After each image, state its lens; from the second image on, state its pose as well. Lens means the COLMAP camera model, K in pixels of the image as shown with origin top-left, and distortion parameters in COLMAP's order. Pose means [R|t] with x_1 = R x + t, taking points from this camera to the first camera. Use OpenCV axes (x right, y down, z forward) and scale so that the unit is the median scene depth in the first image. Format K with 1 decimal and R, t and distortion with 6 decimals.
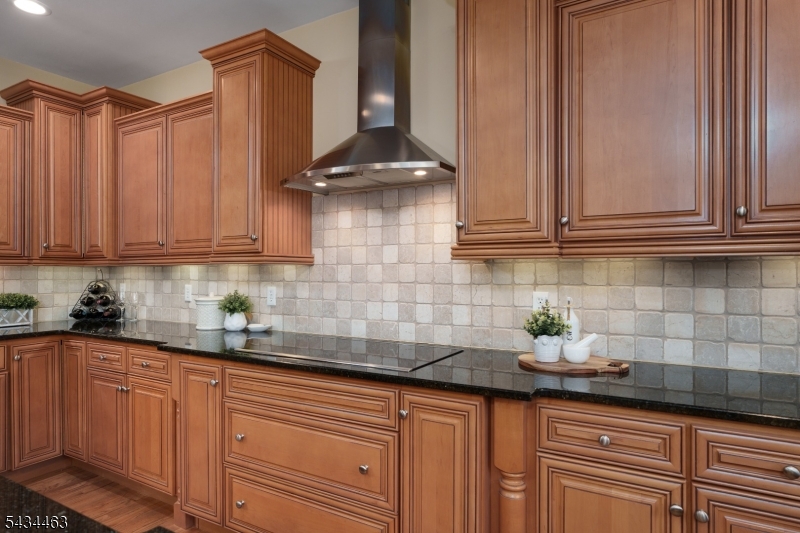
lens RADIAL K [[473.3, 0, 399.4], [0, 473.3, 271.5], [0, 0, 1]] dist [-0.009262, 0.003664]
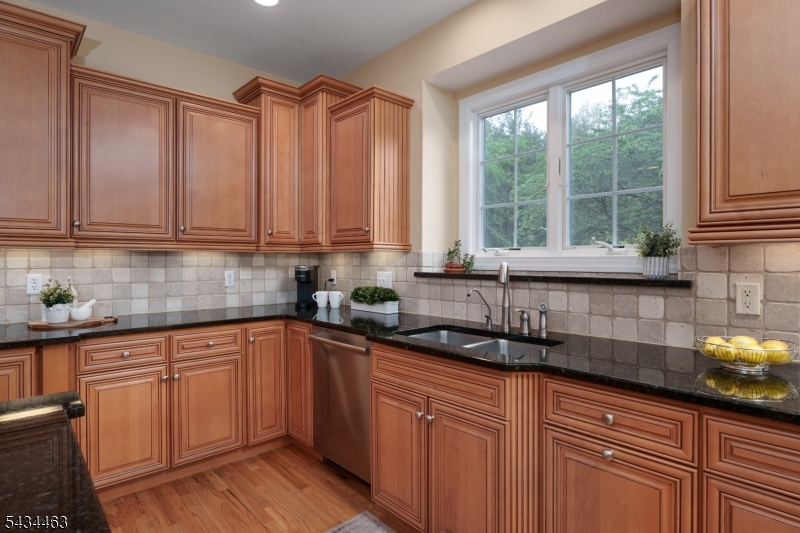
lens RADIAL K [[431.9, 0, 396.0], [0, 431.9, 260.6], [0, 0, 1]] dist [-0.006213, -0.001327]
pose [[0.308389, -0.002910, 0.951256, -0.459226], [-0.004489, 0.999980, 0.004514, -0.003022], [-0.951250, -0.005662, 0.308369, -0.266501]]
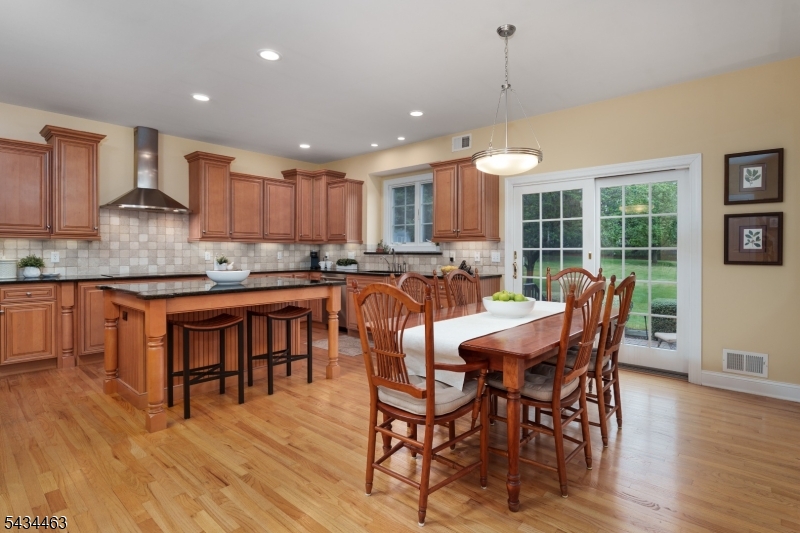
lens RADIAL K [[407.1, 0, 431.9], [0, 407.1, 253.6], [0, 0, 1]] dist [-0.007908, -0.001372]
pose [[0.148019, -0.005567, 0.988969, -1.973237], [-0.006082, 0.999960, 0.006540, 0.023648], [-0.988966, -0.006983, 0.147979, -0.815023]]
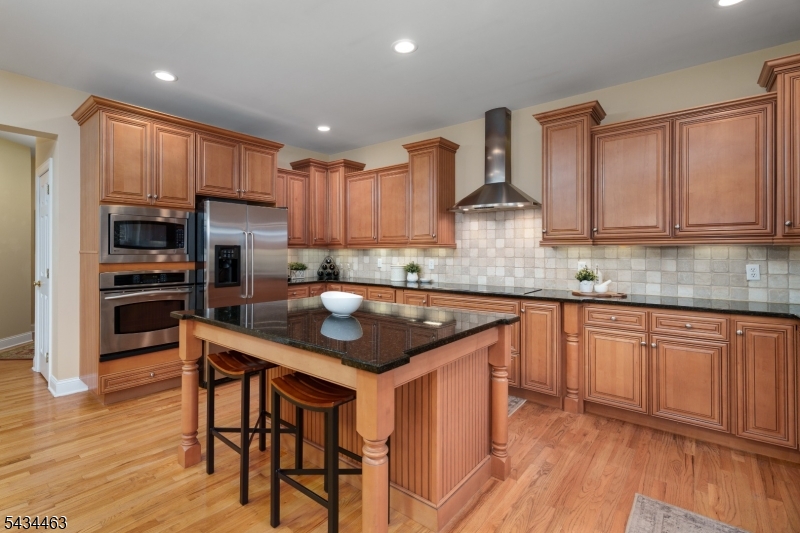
lens RADIAL K [[376.6, 0, 373.8], [0, 376.6, 250.8], [0, 0, 1]] dist [-0.000833, 0.003294]
pose [[0.982646, 0.000738, -0.185488, -0.267967], [-0.000925, 0.999999, -0.000924, -0.002216], [0.185487, 0.001080, 0.982646, -0.724608]]
